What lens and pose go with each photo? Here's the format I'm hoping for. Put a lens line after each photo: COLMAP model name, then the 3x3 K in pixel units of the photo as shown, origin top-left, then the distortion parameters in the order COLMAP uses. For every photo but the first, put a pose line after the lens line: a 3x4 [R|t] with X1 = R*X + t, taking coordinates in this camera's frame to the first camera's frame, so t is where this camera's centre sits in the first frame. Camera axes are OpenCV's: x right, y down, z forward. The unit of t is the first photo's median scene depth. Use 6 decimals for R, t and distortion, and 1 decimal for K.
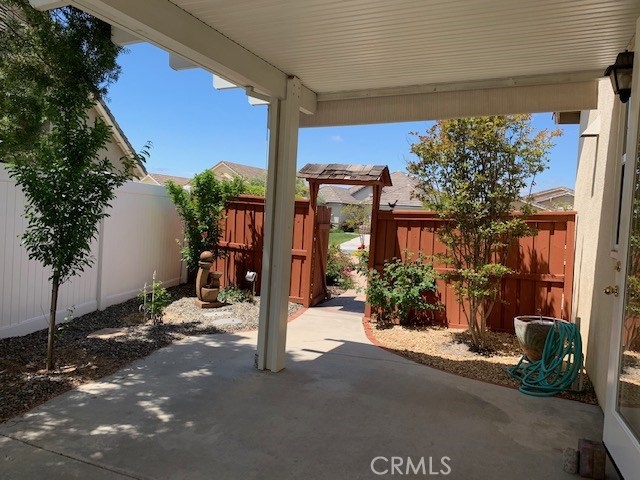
lens RADIAL K [[492.1, 0, 338.4], [0, 492.1, 225.8], [0, 0, 1]] dist [0.045418, -0.030393]
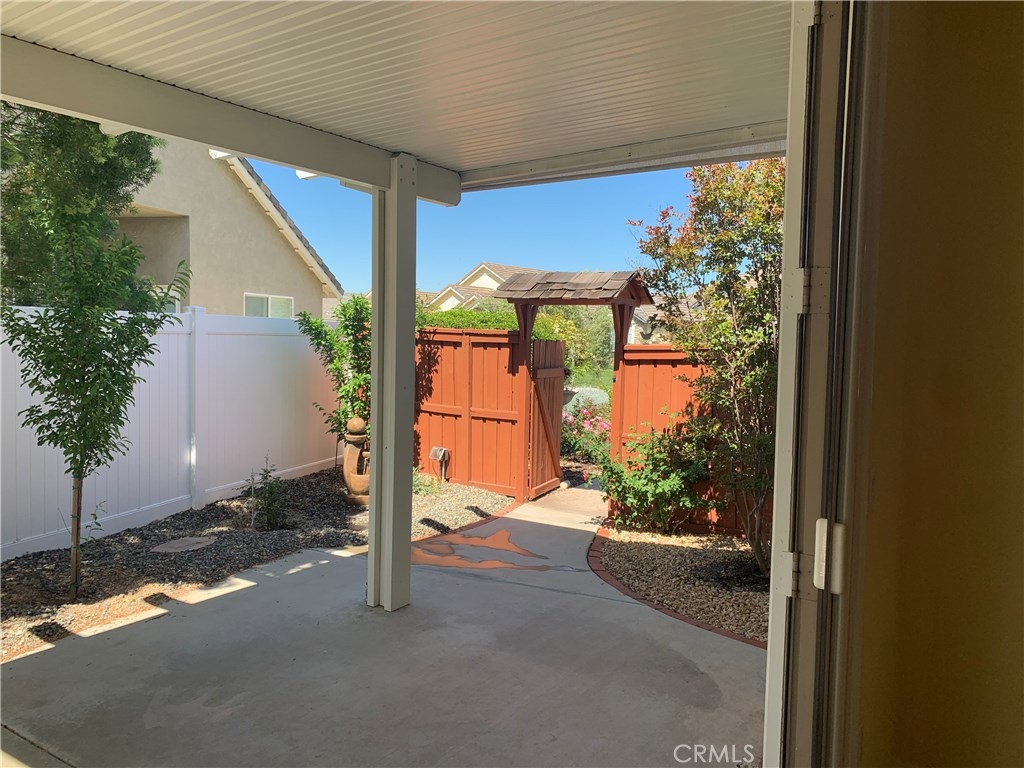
lens RADIAL K [[787.3, 0, 510.9], [0, 787.3, 377.9], [0, 0, 1]] dist [0.045418, -0.030393]
pose [[0.981931, -0.027234, -0.187268, 0.235654], [0.031184, 0.999348, 0.018179, -0.024327], [0.186650, -0.023690, 0.982141, 0.014587]]
